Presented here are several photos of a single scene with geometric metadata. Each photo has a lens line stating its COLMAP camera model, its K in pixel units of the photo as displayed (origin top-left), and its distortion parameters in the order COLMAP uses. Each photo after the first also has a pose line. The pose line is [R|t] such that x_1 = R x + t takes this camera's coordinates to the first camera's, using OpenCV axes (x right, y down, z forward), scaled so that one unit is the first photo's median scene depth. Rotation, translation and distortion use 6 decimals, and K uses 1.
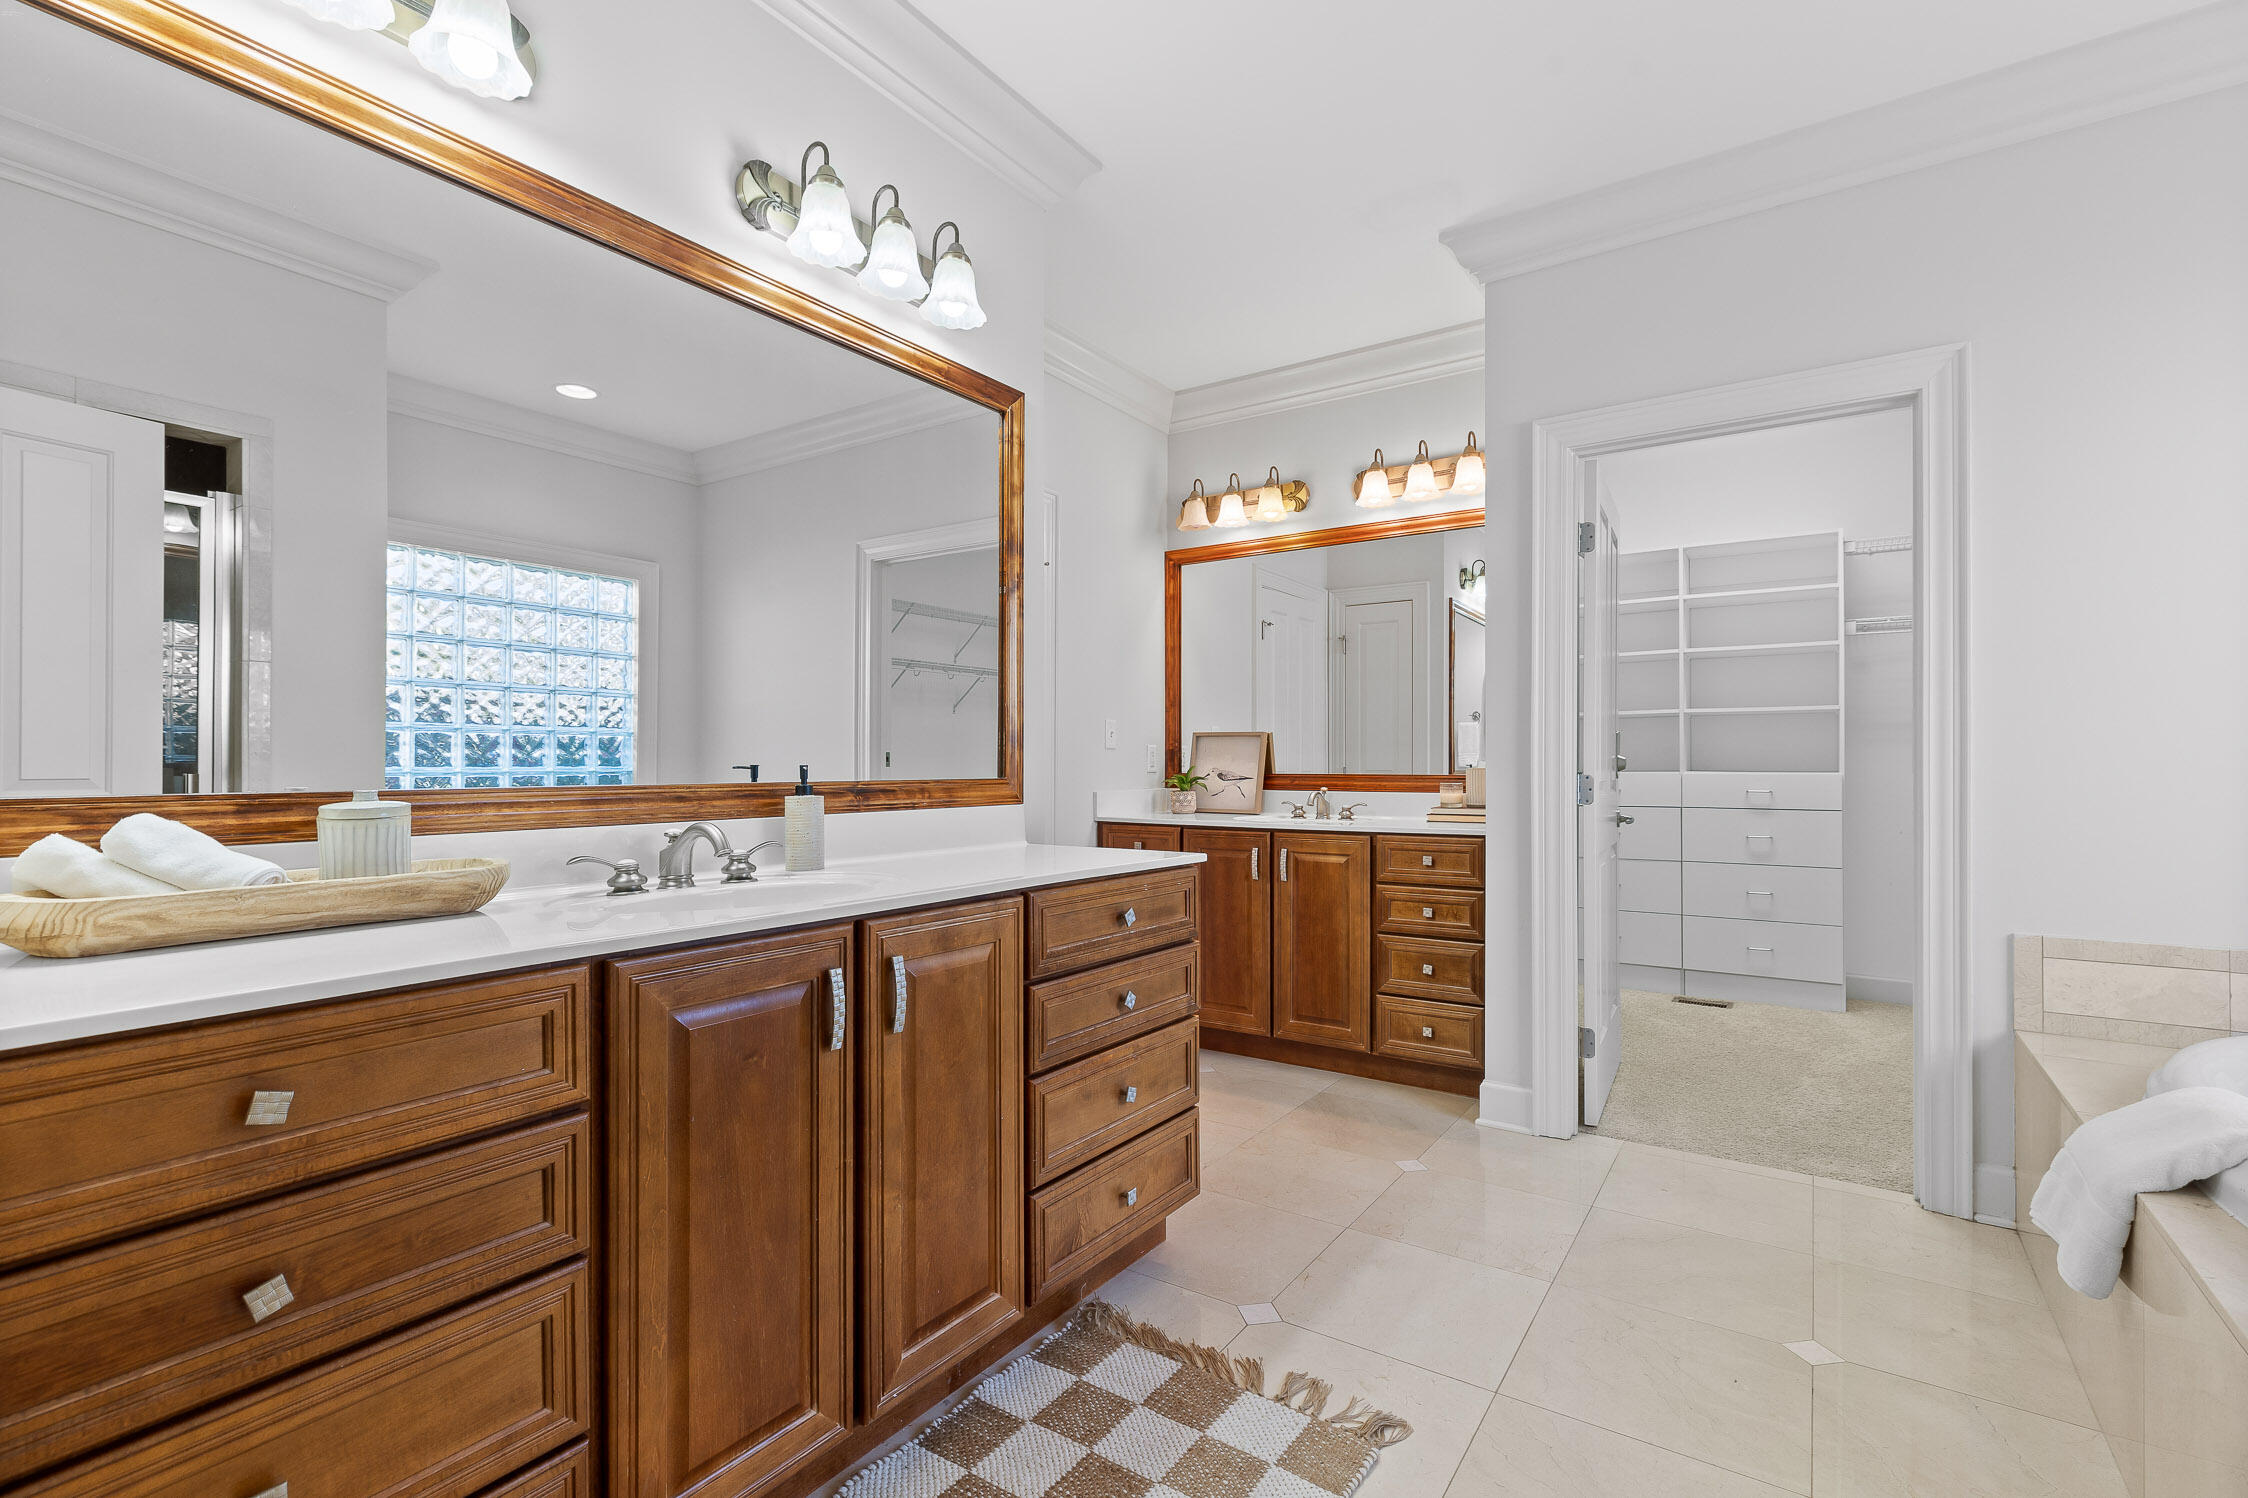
lens RADIAL K [[1025.7, 0, 1116.5], [0, 1025.7, 759.6], [0, 0, 1]] dist [0.000863, 0.001436]
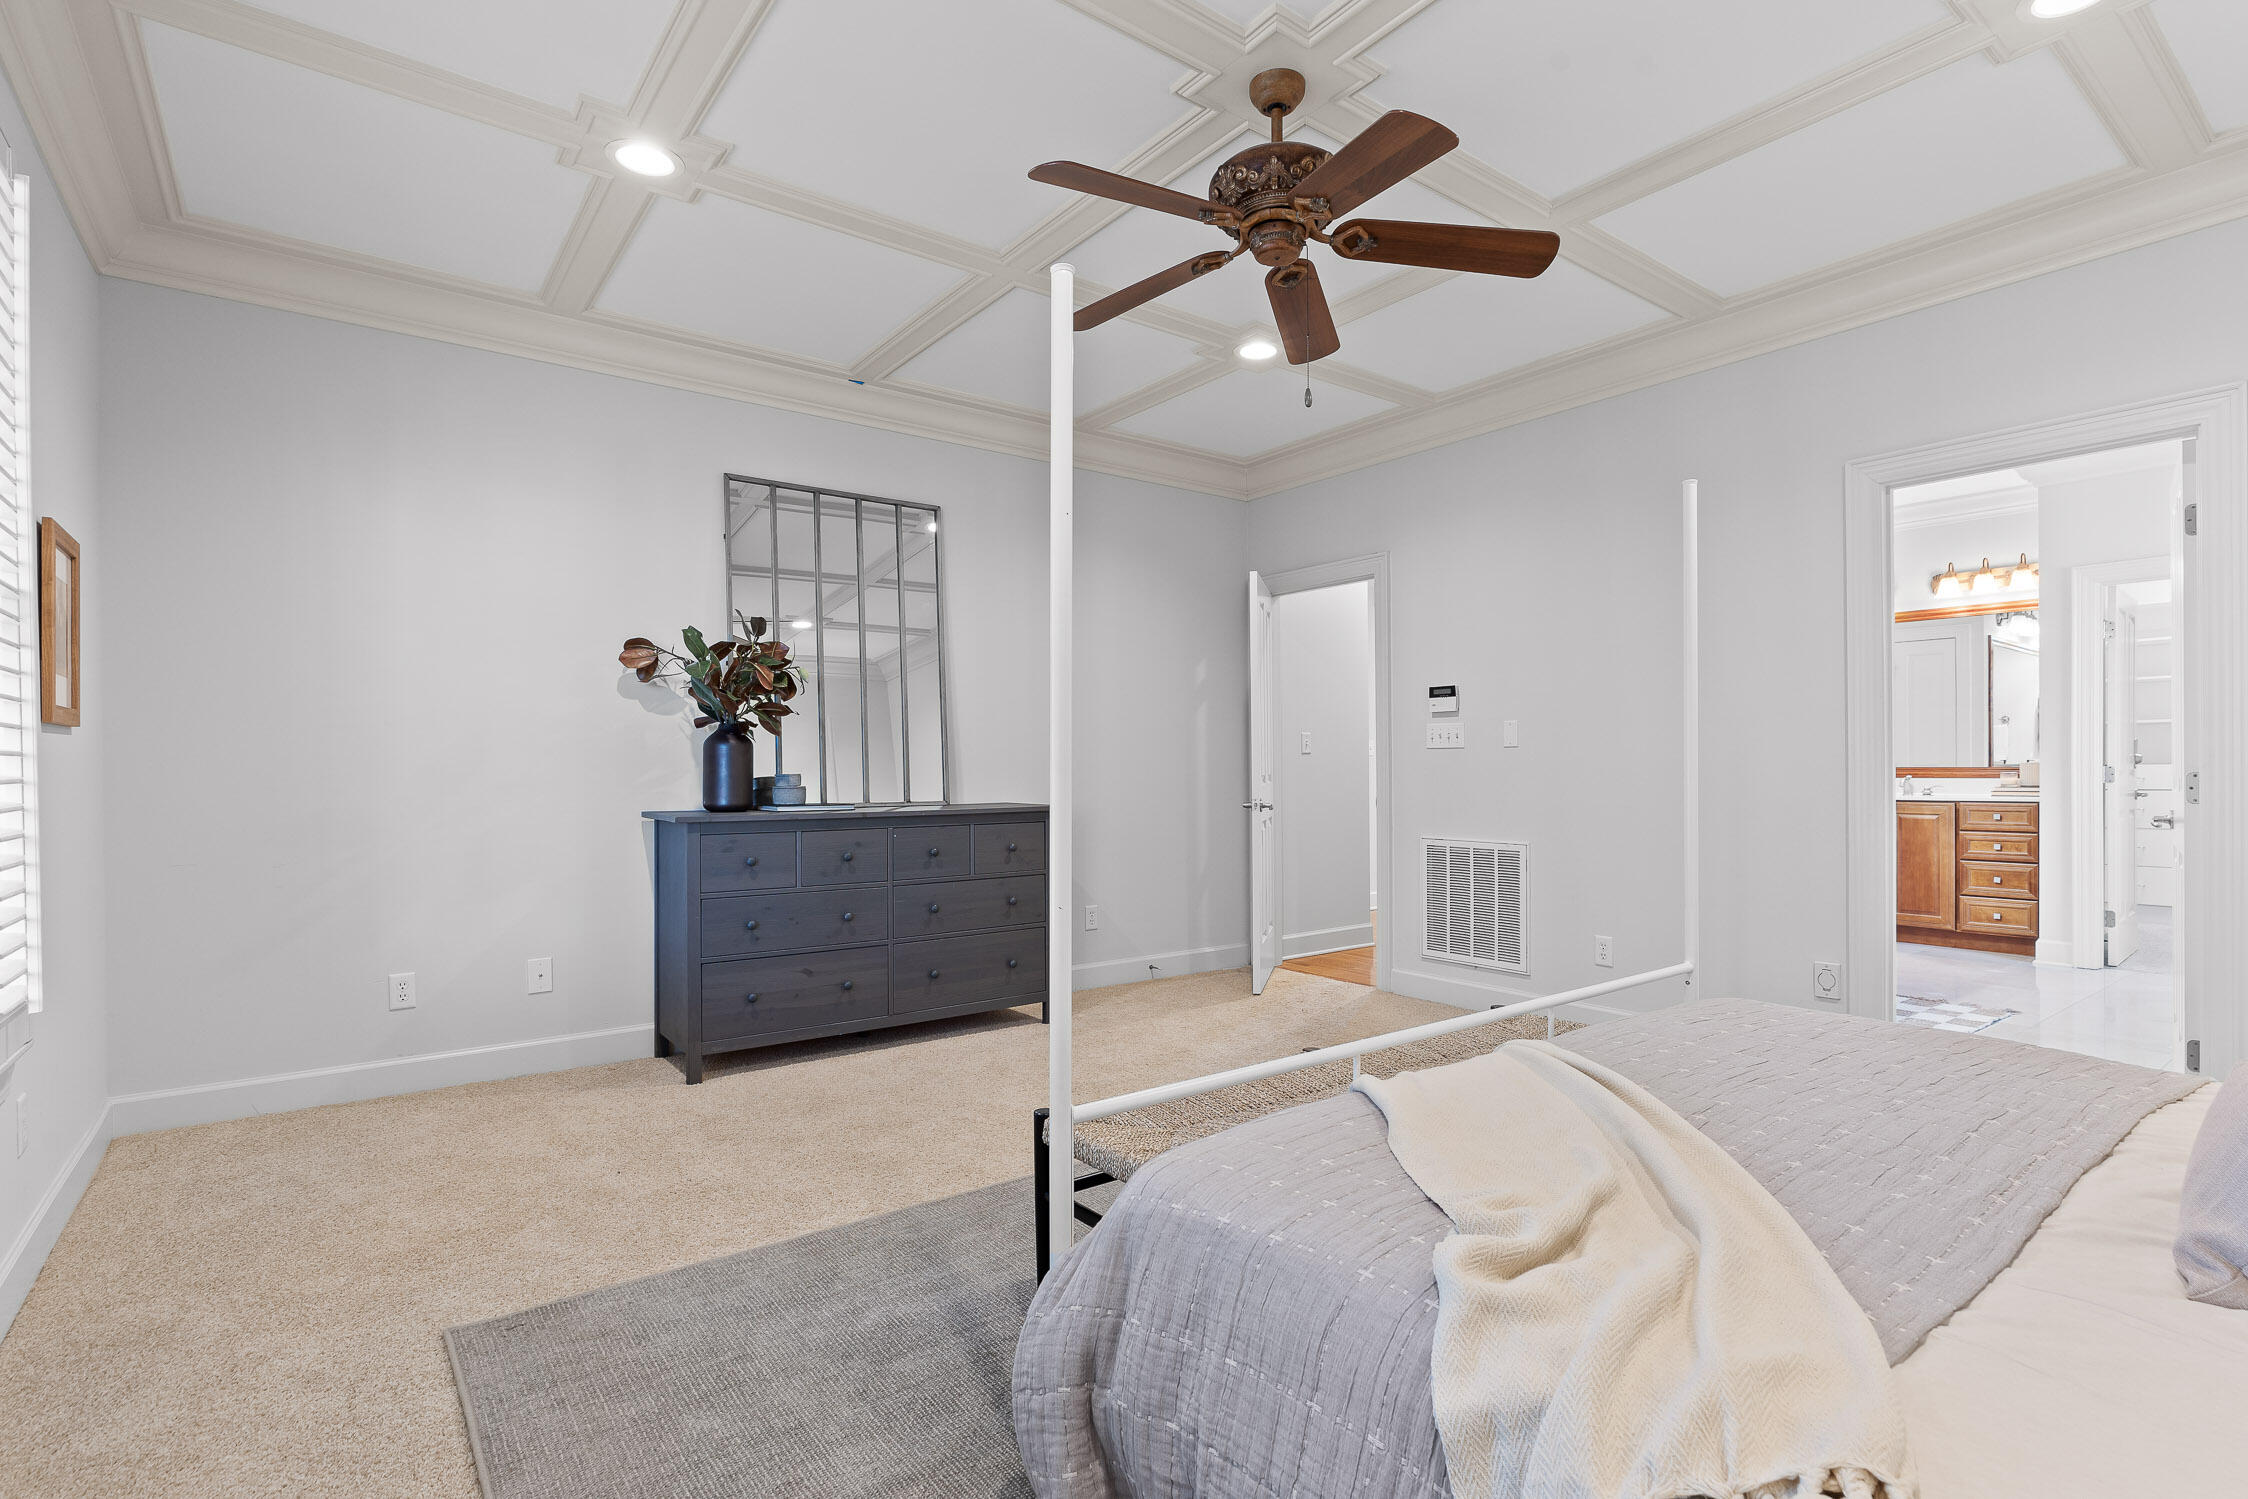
lens RADIAL K [[1076.2, 0, 1132.1], [0, 1076.2, 764.6], [0, 0, 1]] dist [-0.002173, -0.000352]
pose [[0.950720, -0.005535, -0.310001, -0.503607], [0.009342, 0.999898, 0.010797, -0.021399], [0.309910, -0.013161, 0.950675, -1.131269]]
